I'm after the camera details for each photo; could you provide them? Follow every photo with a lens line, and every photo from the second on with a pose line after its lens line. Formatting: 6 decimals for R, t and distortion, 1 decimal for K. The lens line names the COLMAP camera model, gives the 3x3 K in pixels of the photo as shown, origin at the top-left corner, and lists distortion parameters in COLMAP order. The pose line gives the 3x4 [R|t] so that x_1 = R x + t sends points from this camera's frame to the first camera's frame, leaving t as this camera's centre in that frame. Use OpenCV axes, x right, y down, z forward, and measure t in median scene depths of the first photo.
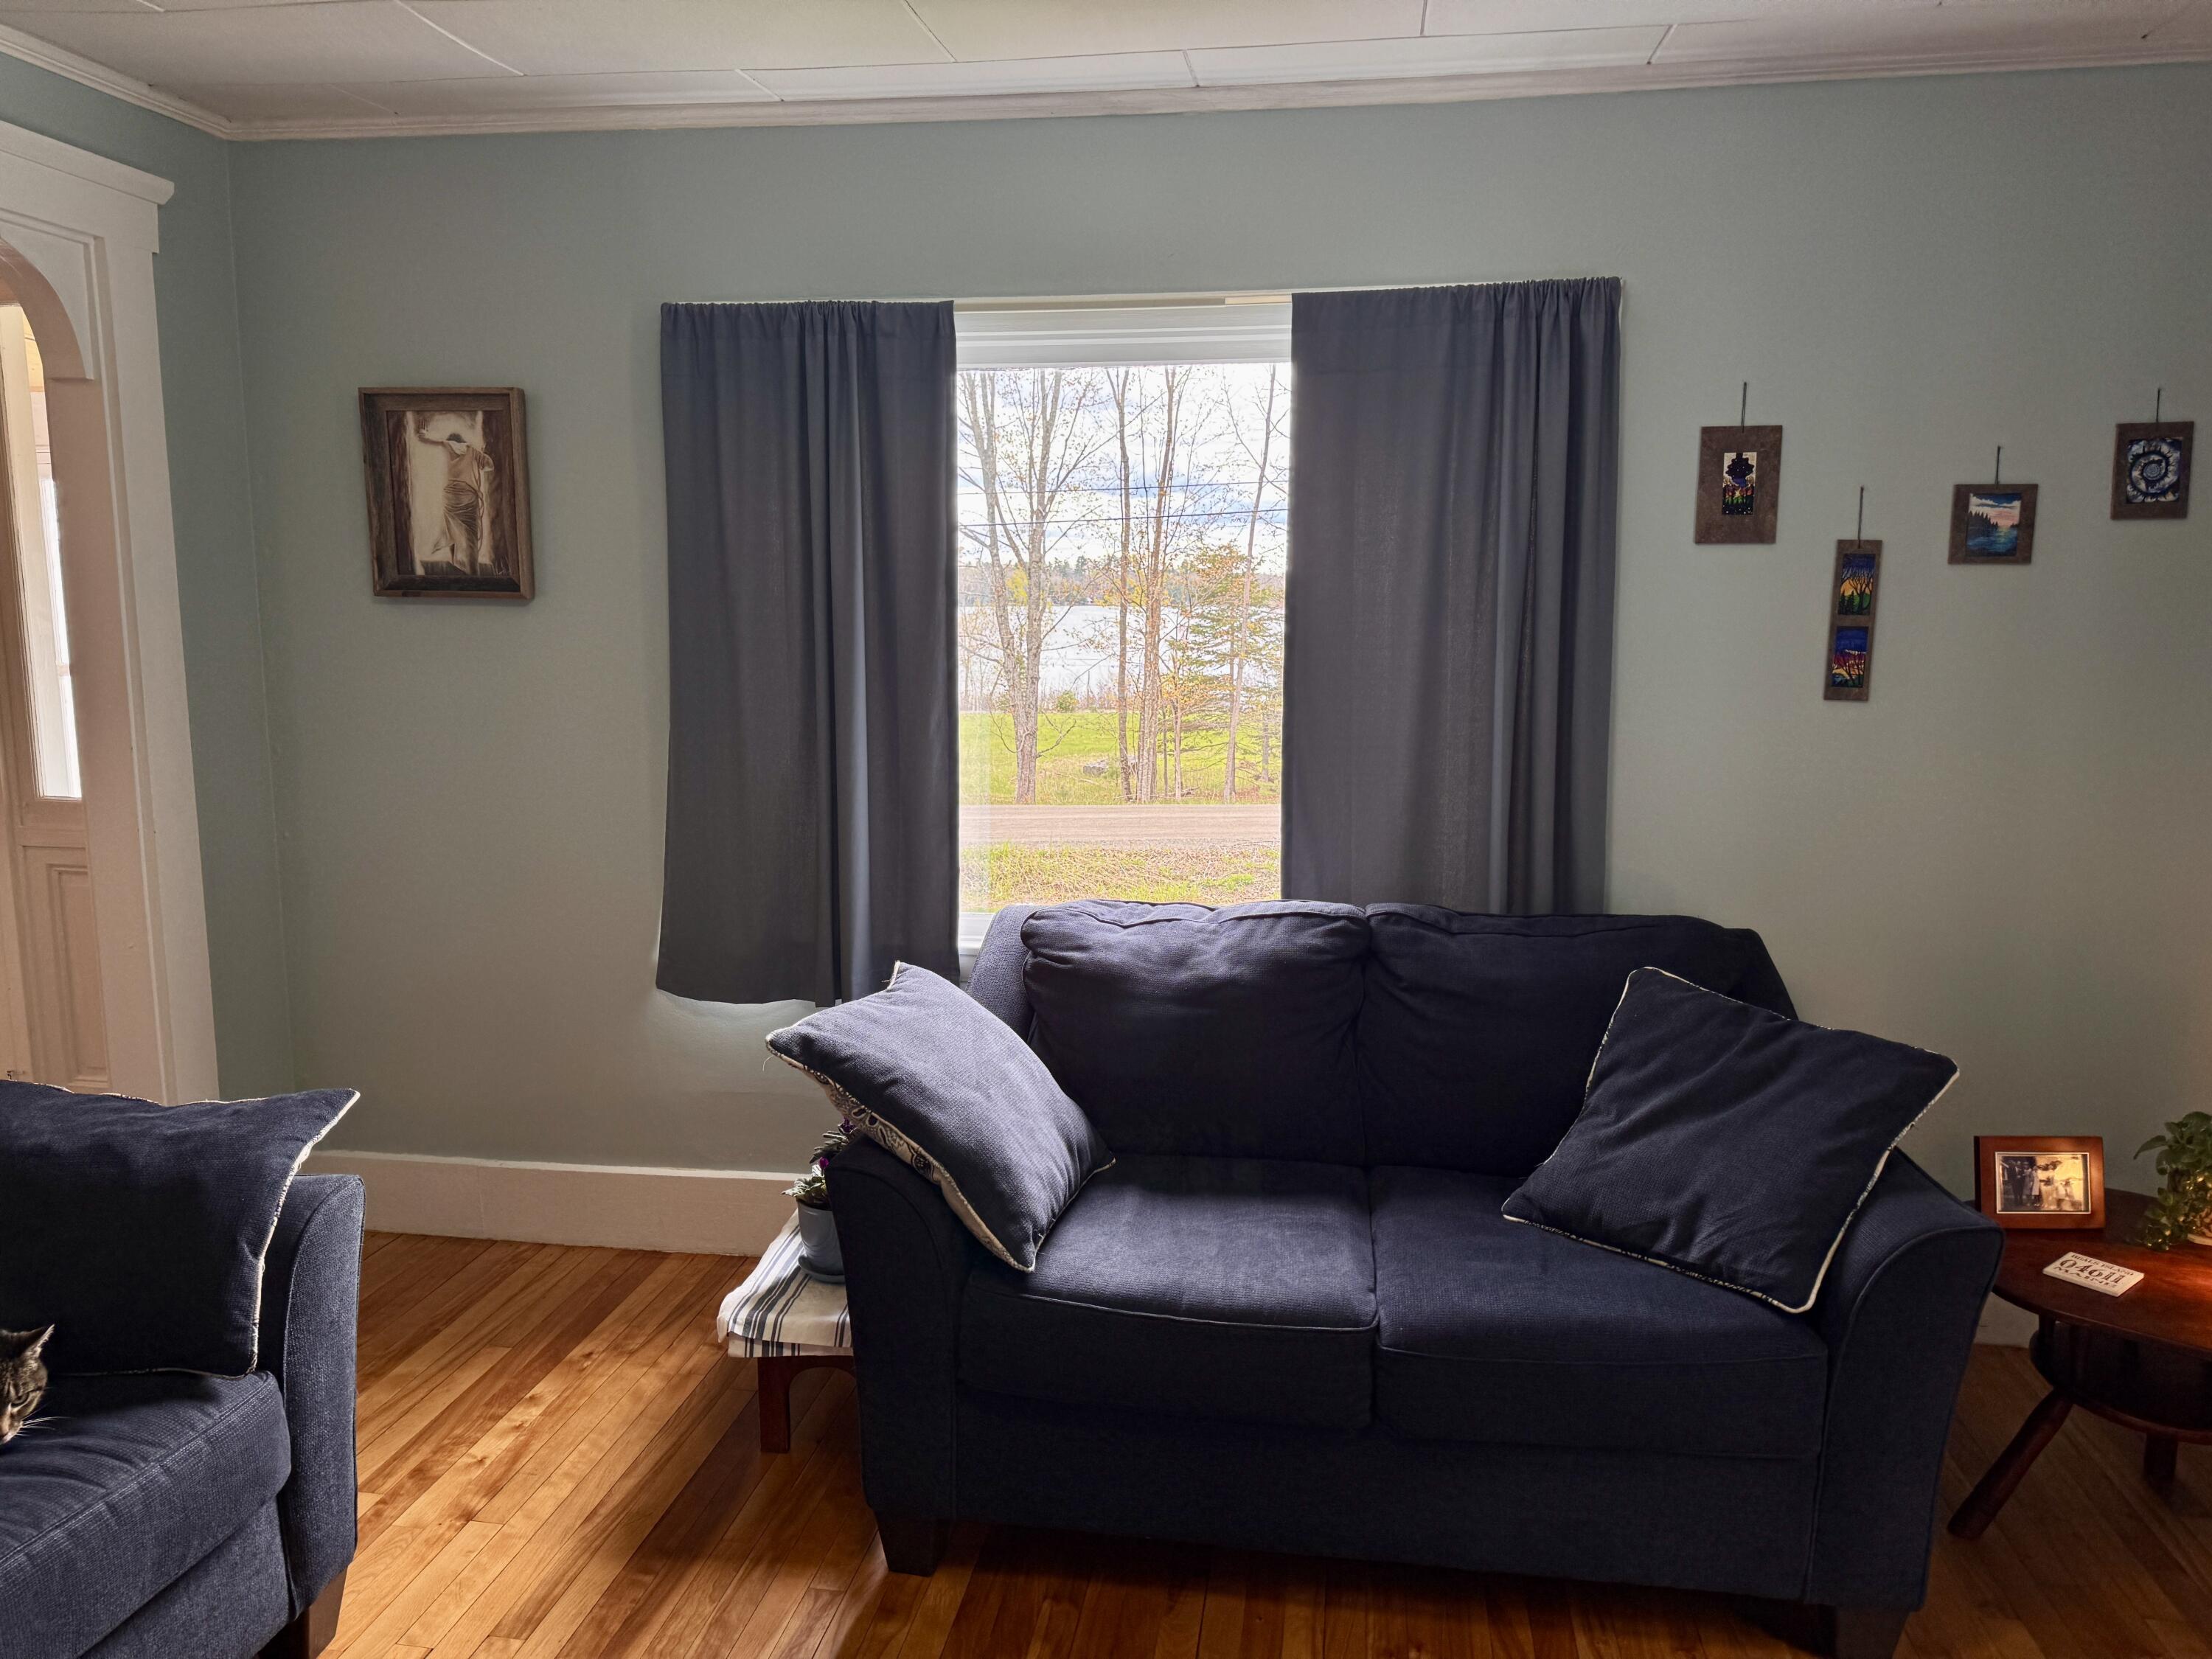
lens RADIAL K [[1519.1, 0, 1120.3], [0, 1519.1, 841.5], [0, 0, 1]] dist [0.081317, -0.101931]
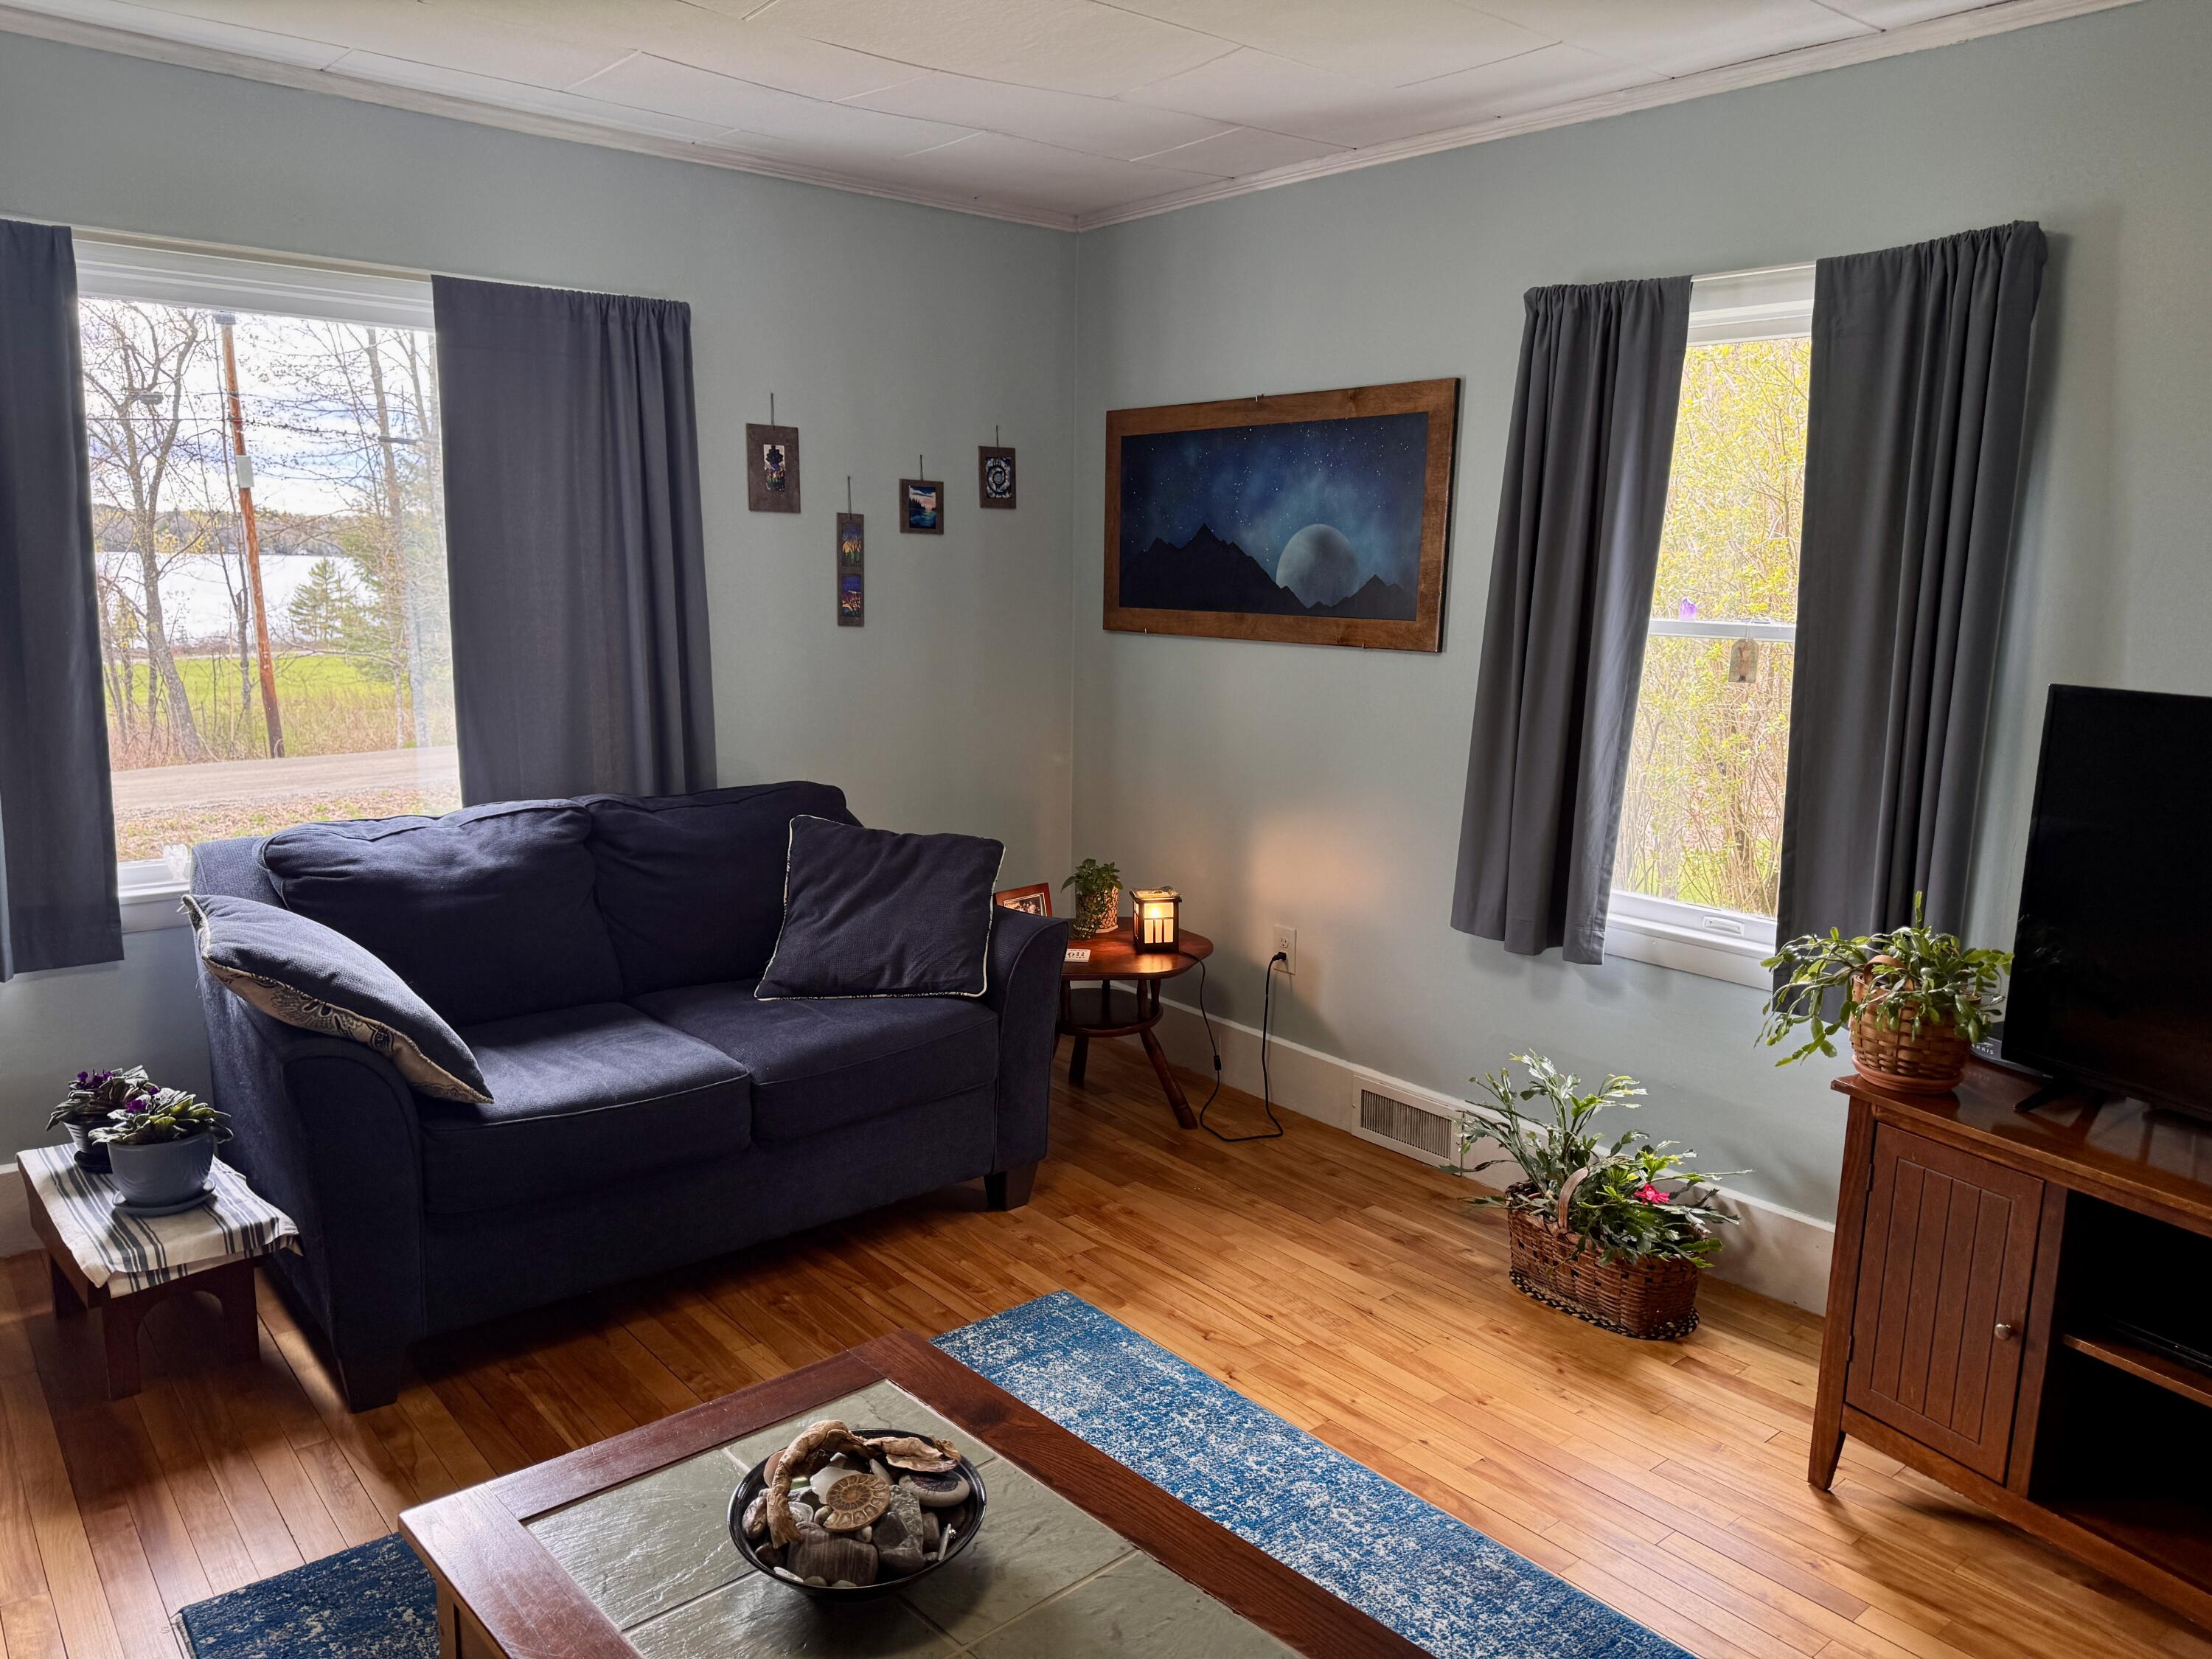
lens RADIAL K [[1519.1, 0, 1120.3], [0, 1519.1, 841.5], [0, 0, 1]] dist [0.081317, -0.101931]
pose [[0.659886, -0.122952, 0.741238, -0.468796], [0.093284, 0.992294, 0.081550, 0.017081], [-0.745553, 0.015332, 0.666270, -0.145606]]
